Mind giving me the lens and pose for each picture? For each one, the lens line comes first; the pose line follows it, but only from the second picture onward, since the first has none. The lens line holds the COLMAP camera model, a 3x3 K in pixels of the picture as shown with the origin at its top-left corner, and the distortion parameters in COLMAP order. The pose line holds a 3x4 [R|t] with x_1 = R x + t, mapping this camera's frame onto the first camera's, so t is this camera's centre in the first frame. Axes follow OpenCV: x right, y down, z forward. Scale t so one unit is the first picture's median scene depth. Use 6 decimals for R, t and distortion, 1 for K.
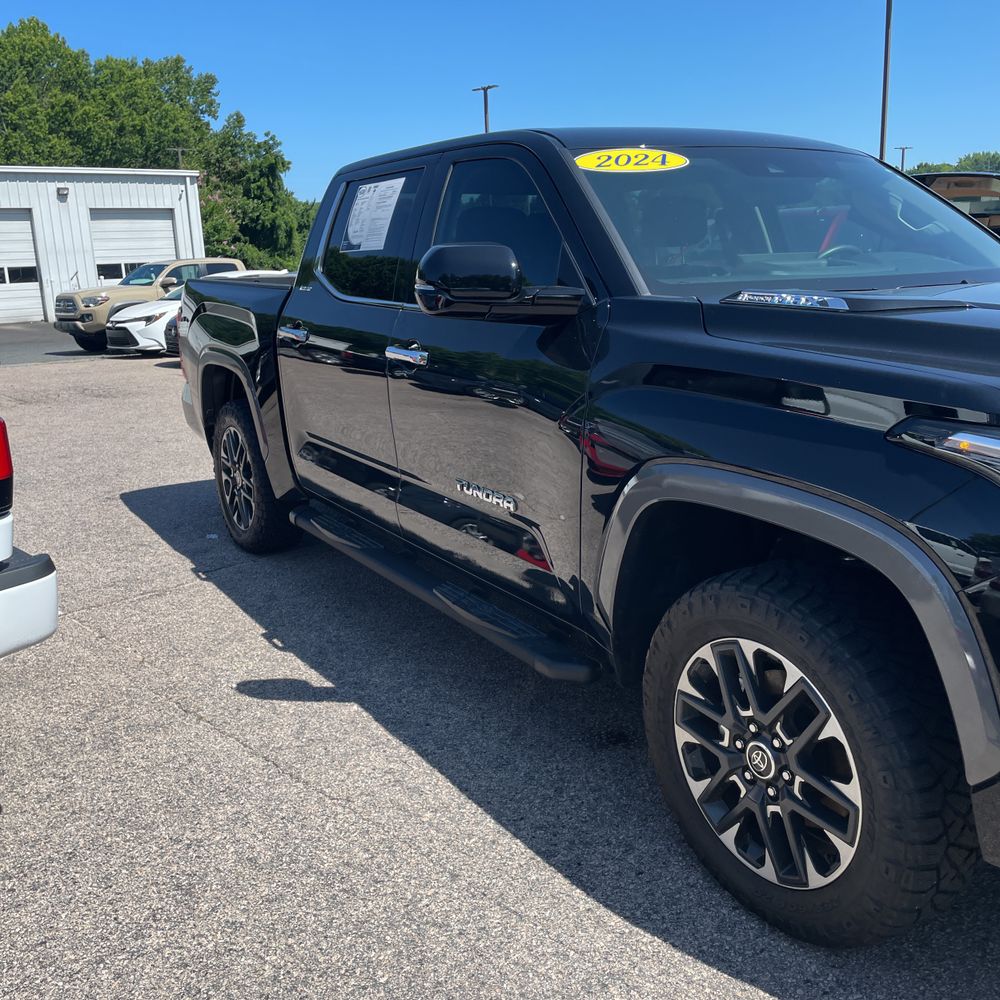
lens RADIAL K [[1011.6, 0, 502.0], [0, 1011.6, 505.7], [0, 0, 1]] dist [0.114037, -0.173305]
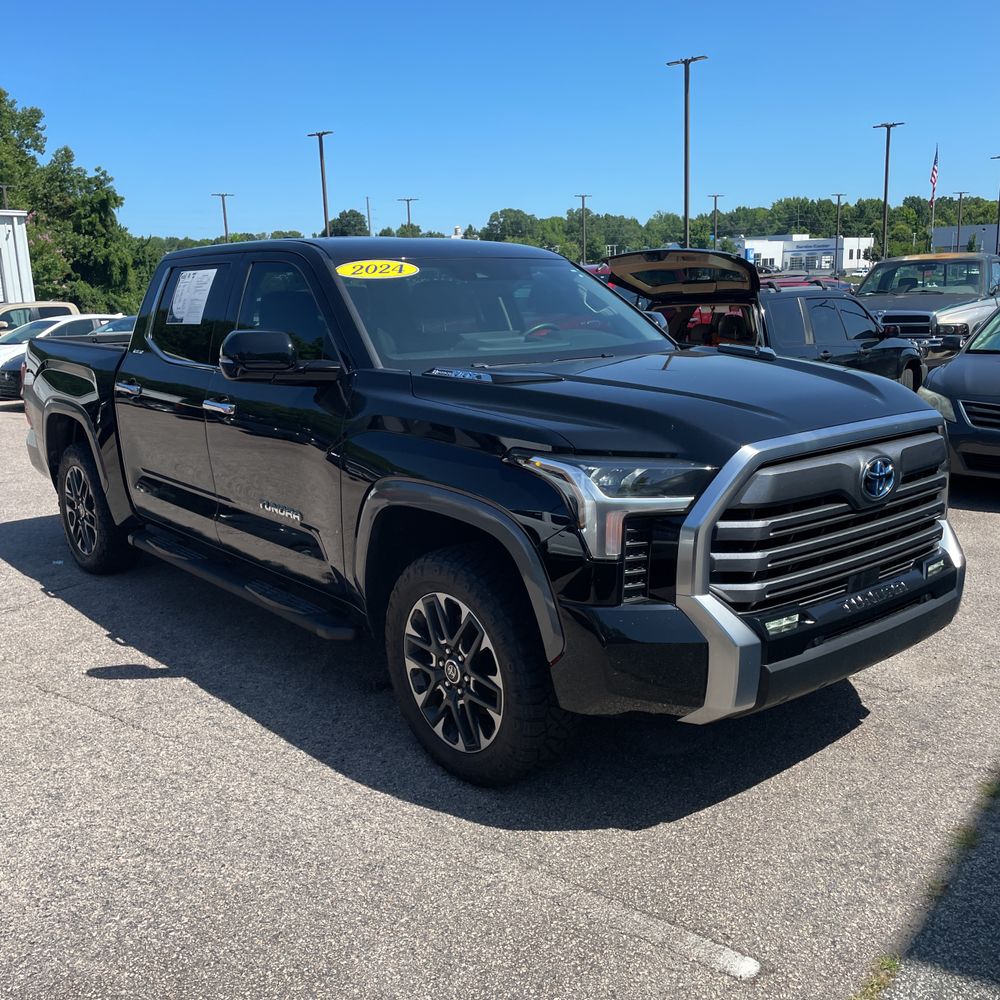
lens RADIAL K [[1021.9, 0, 495.9], [0, 1021.9, 499.6], [0, 0, 1]] dist [0.112977, -0.162324]
pose [[0.990441, -0.028920, 0.134875, 0.069399], [0.034245, 0.998716, -0.037329, 0.029783], [-0.133622, 0.041591, 0.990159, -0.323986]]
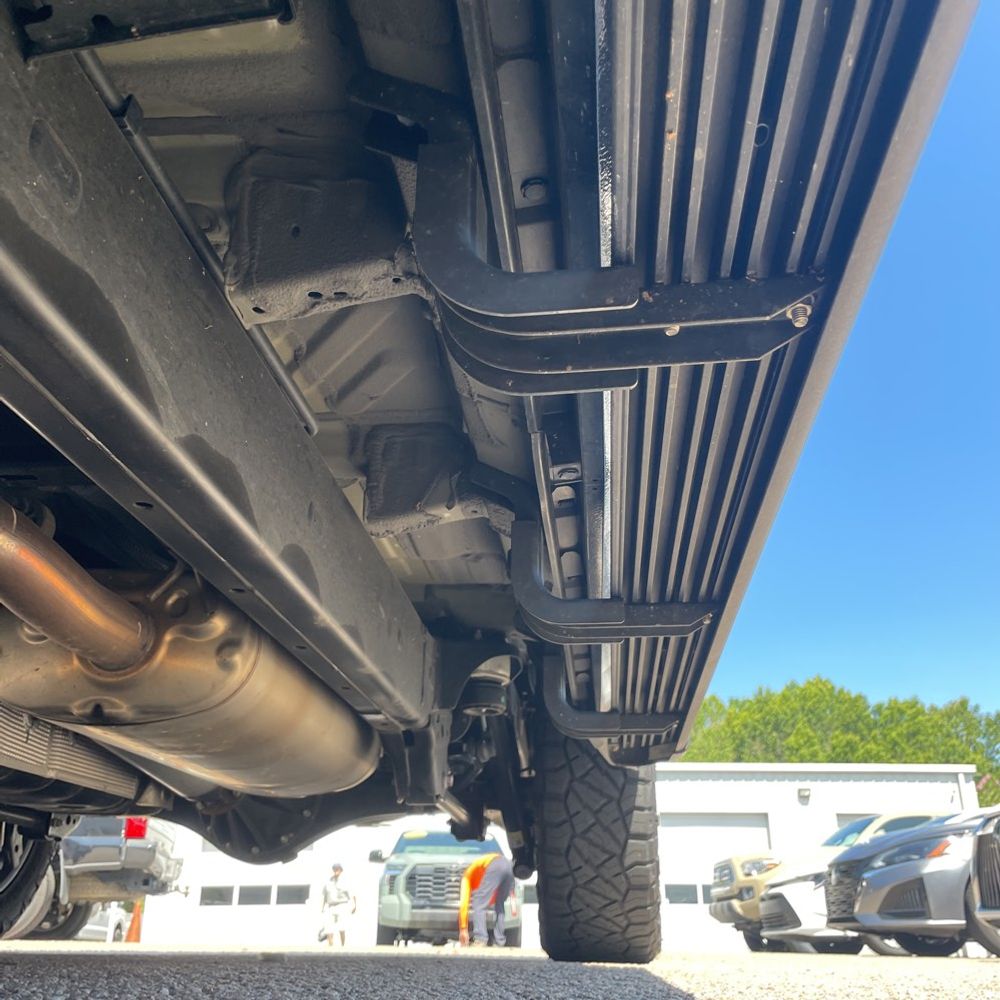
lens RADIAL K [[1021.9, 0, 495.9], [0, 1021.9, 499.6], [0, 0, 1]] dist [0.112977, -0.162324]
pose [[0.758231, -0.226077, -0.611535, -0.258017], [-0.176601, 0.831678, -0.526425, -0.078740], [0.627613, 0.507149, 0.590679, 1.252440]]
